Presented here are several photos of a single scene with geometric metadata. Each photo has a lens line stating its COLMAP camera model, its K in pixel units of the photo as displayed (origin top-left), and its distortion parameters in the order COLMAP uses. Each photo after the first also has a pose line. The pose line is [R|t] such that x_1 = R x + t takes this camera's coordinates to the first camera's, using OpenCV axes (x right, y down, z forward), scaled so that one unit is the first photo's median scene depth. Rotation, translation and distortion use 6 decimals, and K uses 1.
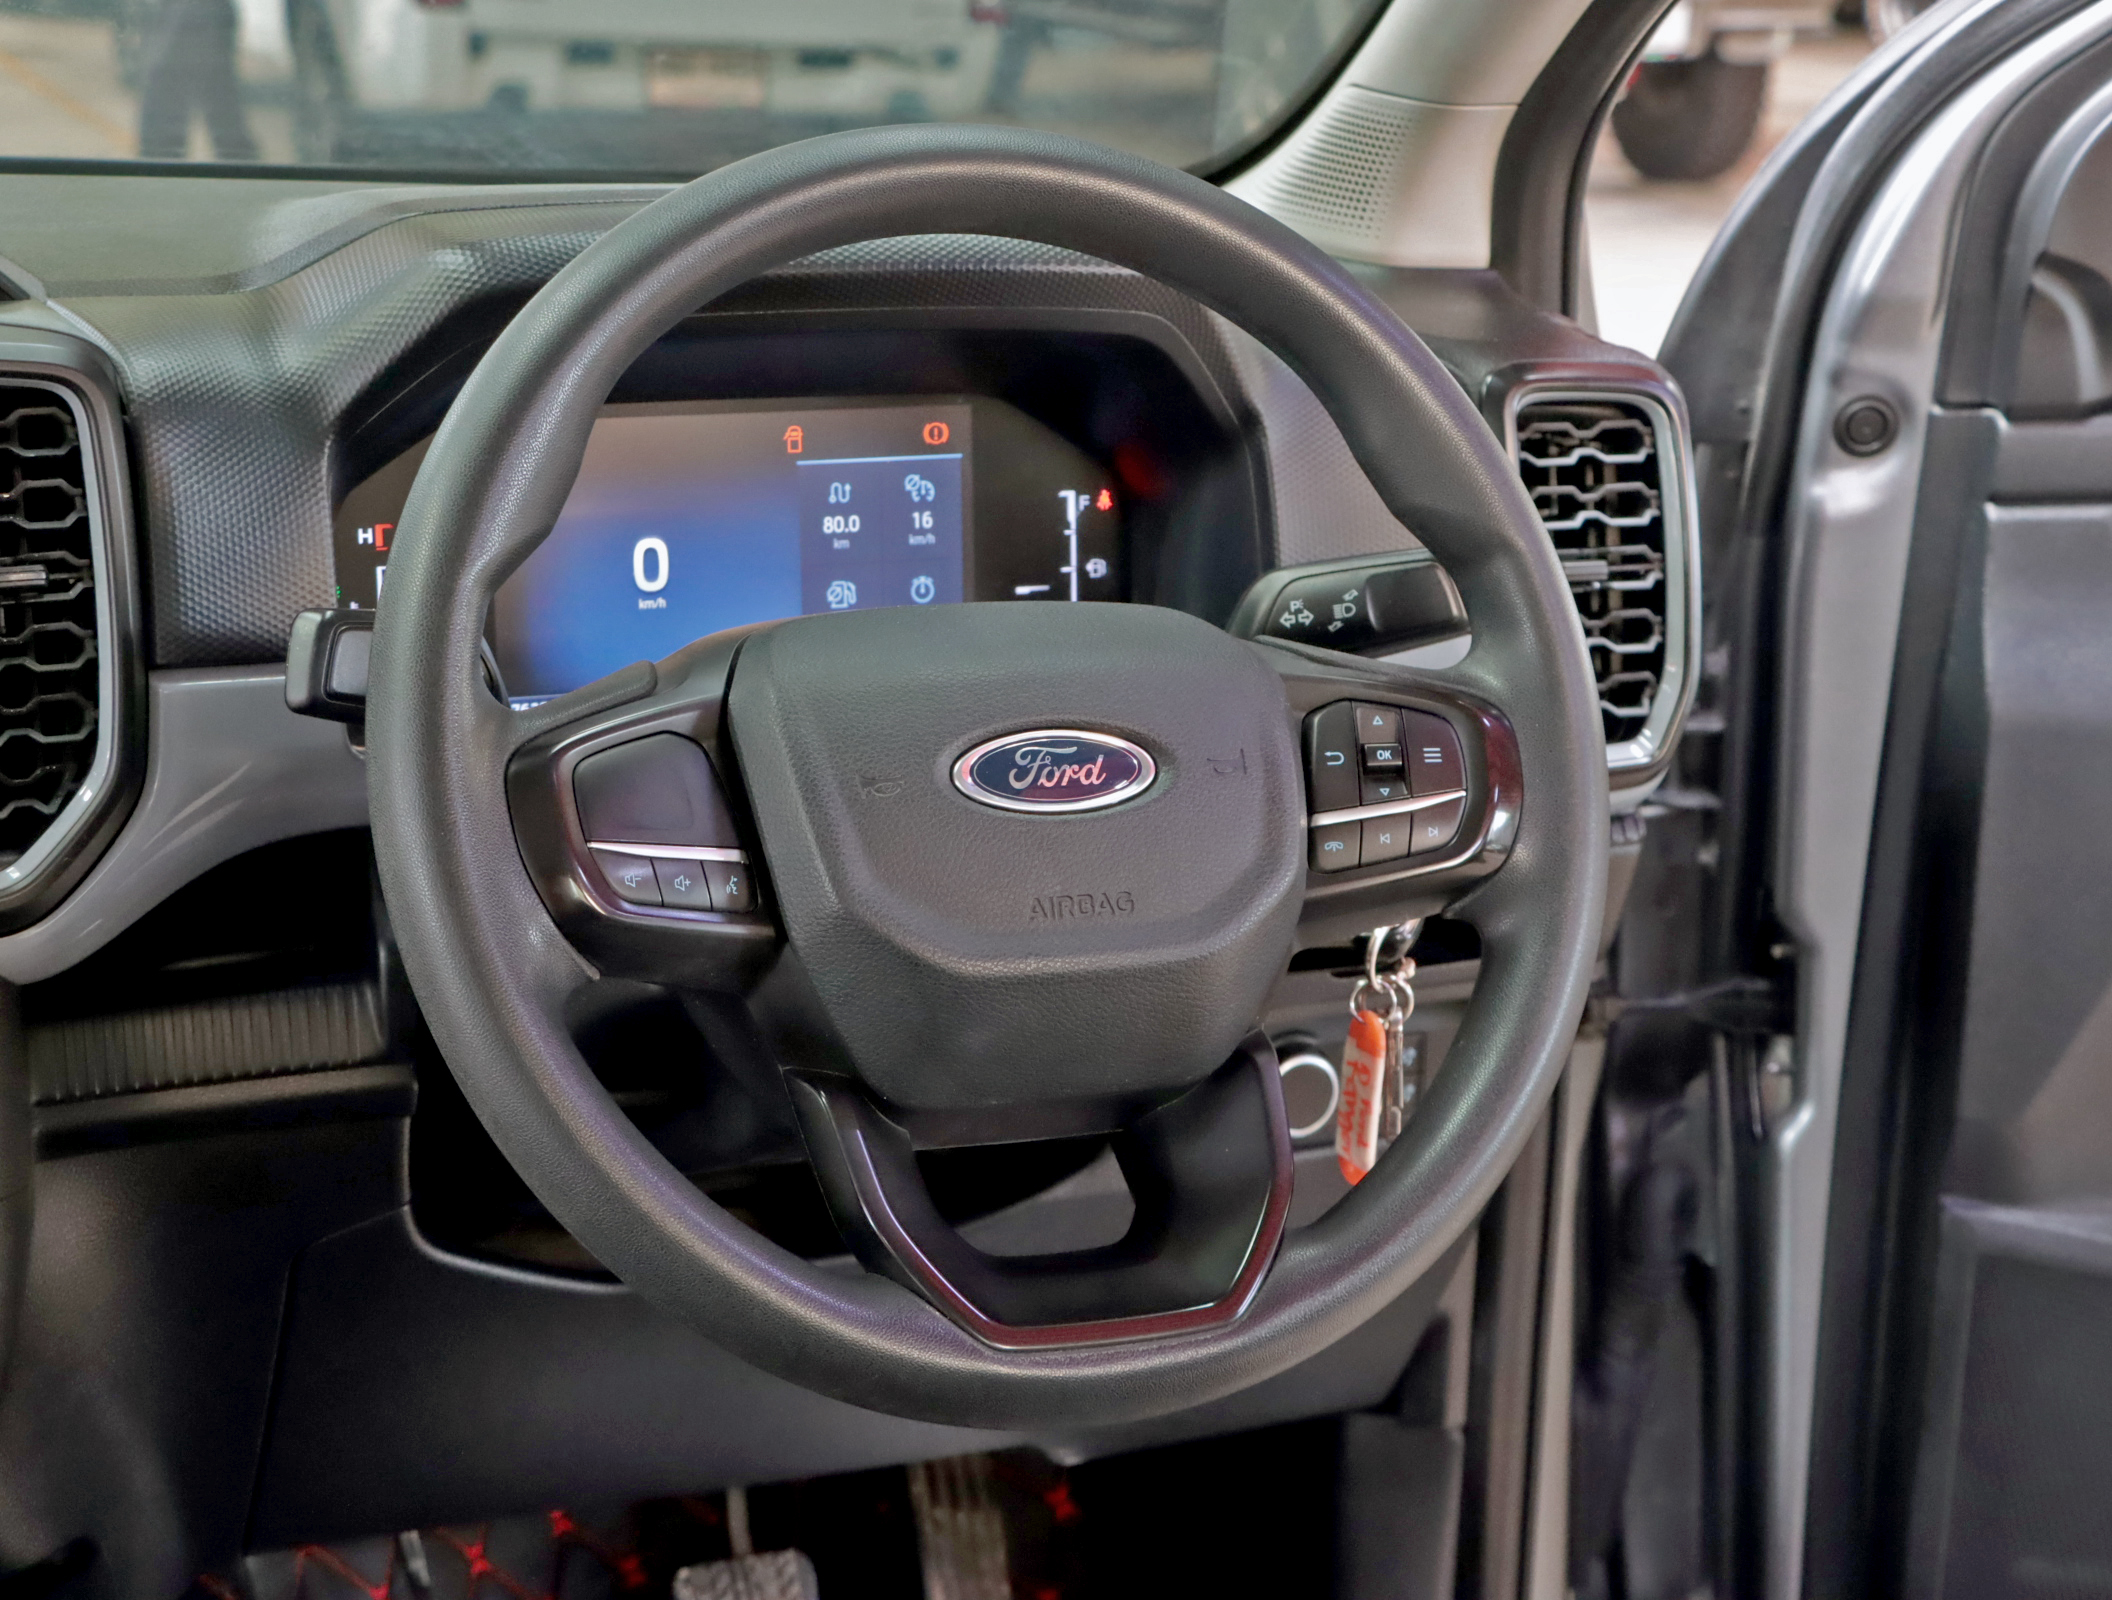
lens RADIAL K [[3882.8, 0, 1058.0], [0, 3882.8, 804.7], [0, 0, 1]] dist [0.131694, 0.000000]
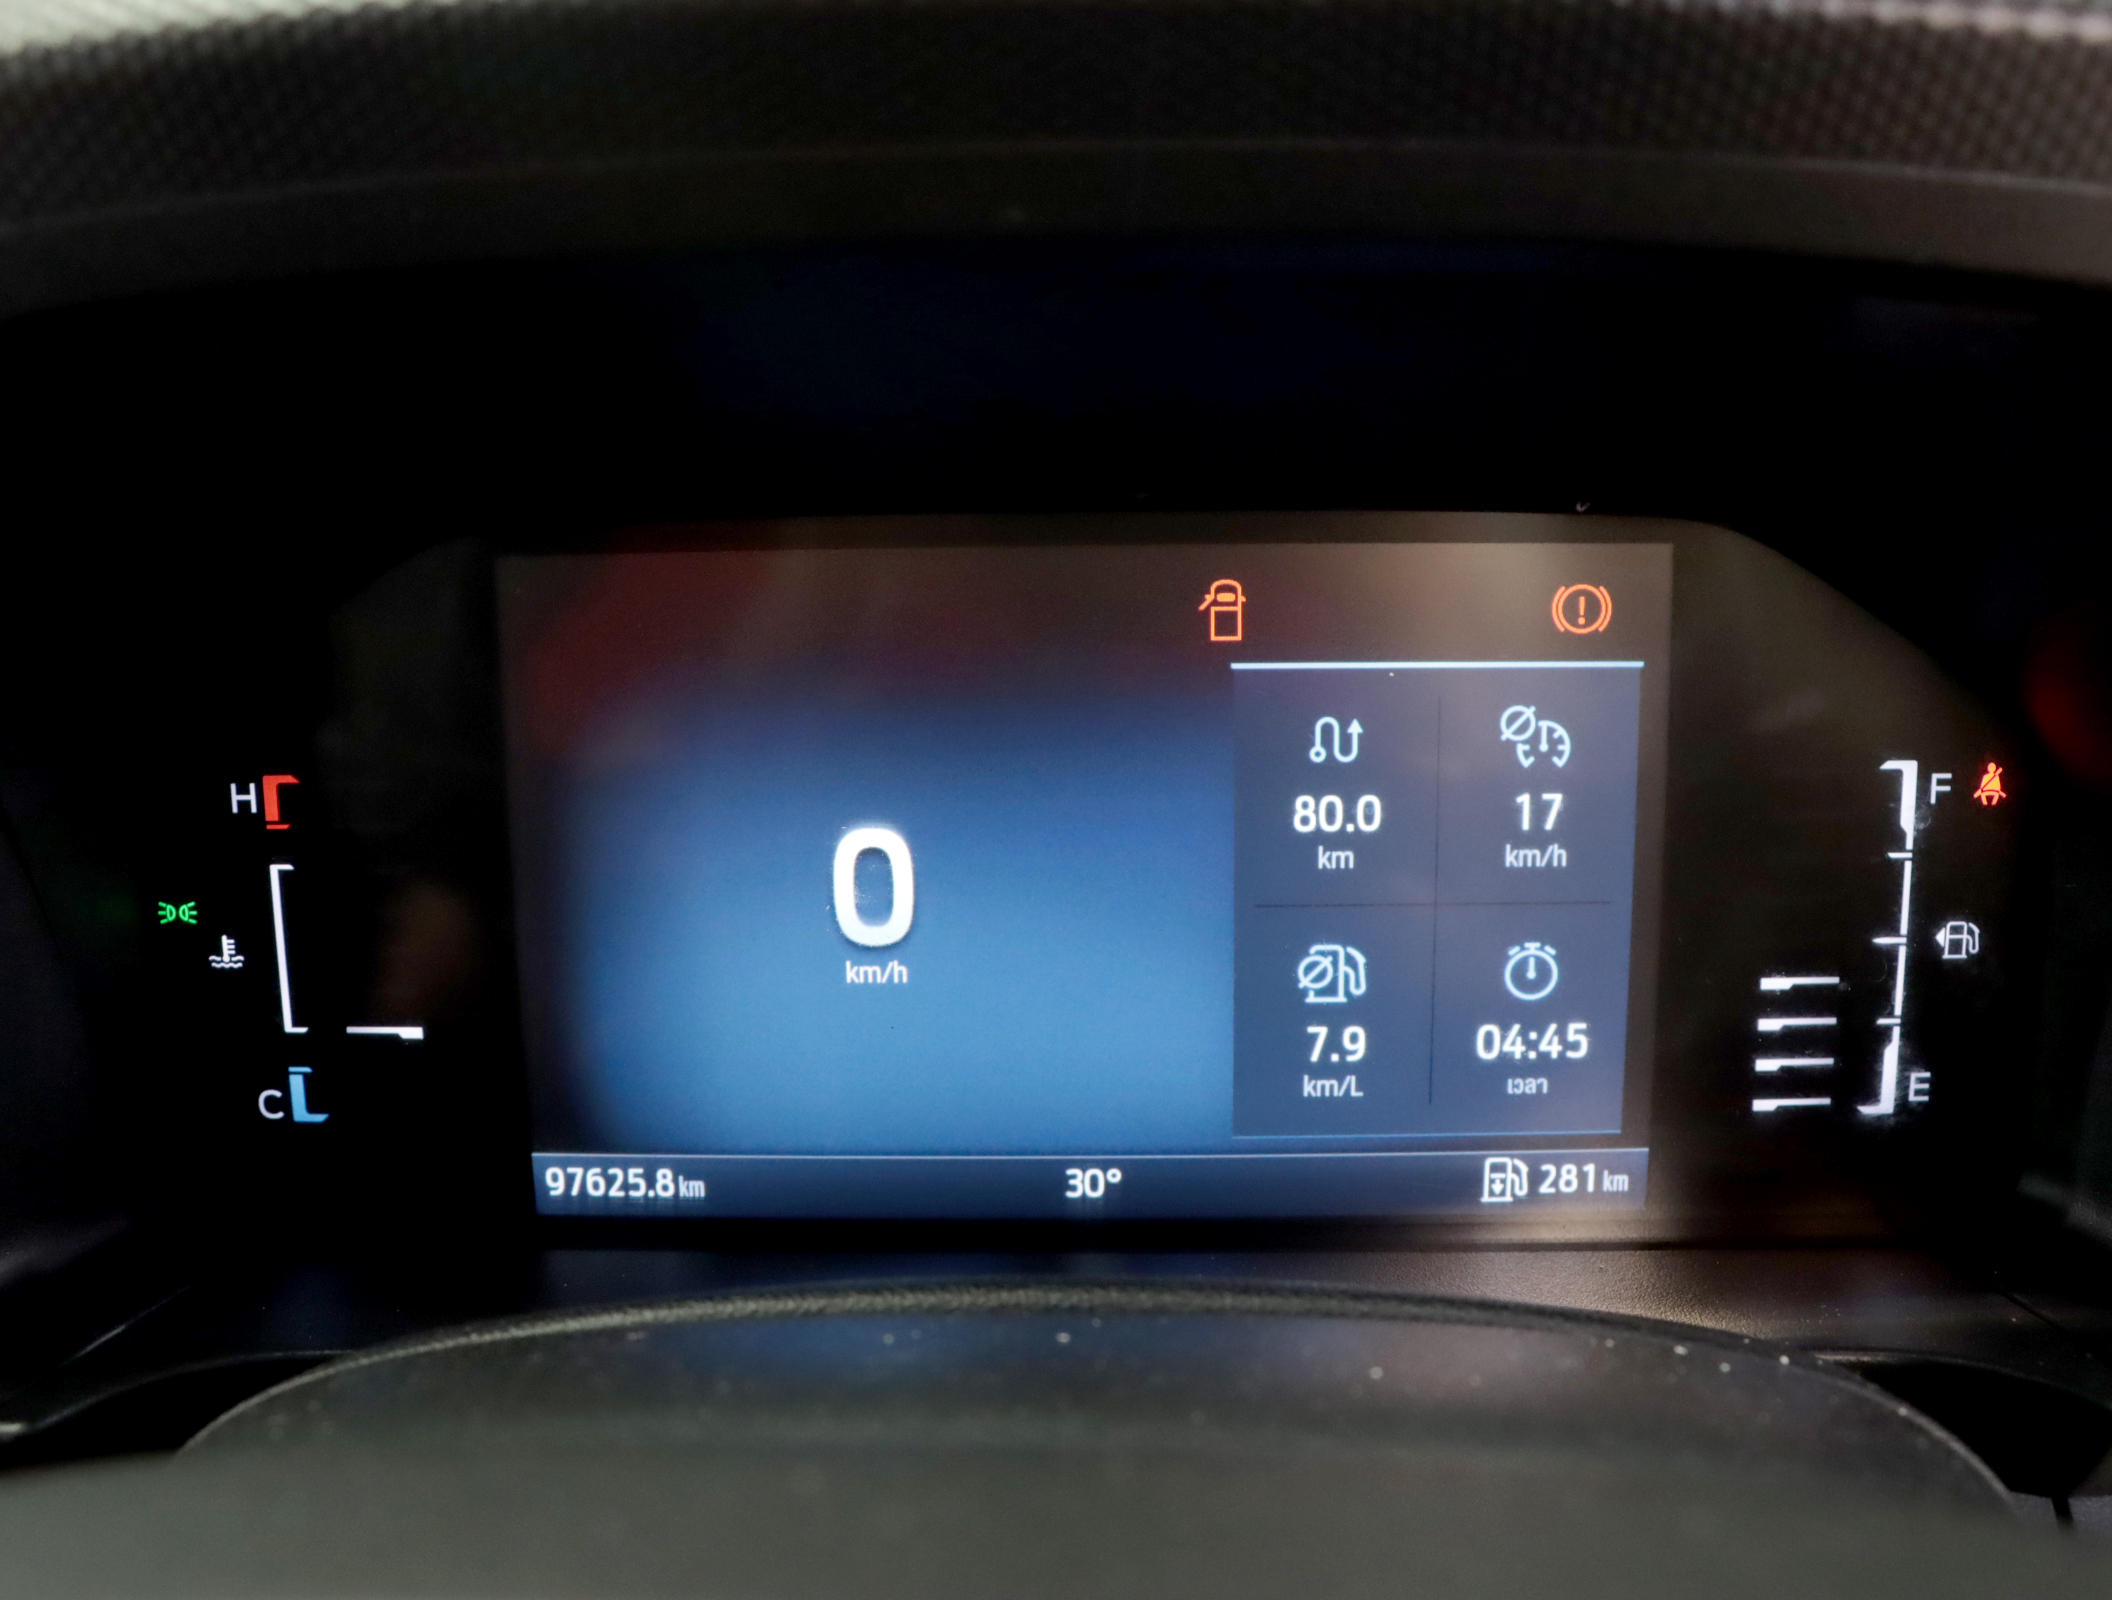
lens RADIAL K [[2004.3, 0, 1054.7], [0, 2004.3, 822.6], [0, 0, 1]] dist [-0.120936, 0.000000]
pose [[0.916457, 0.068957, -0.394146, 0.002884], [-0.068765, 0.997526, 0.014630, -0.082555], [0.394180, 0.013695, 0.918931, 0.898323]]
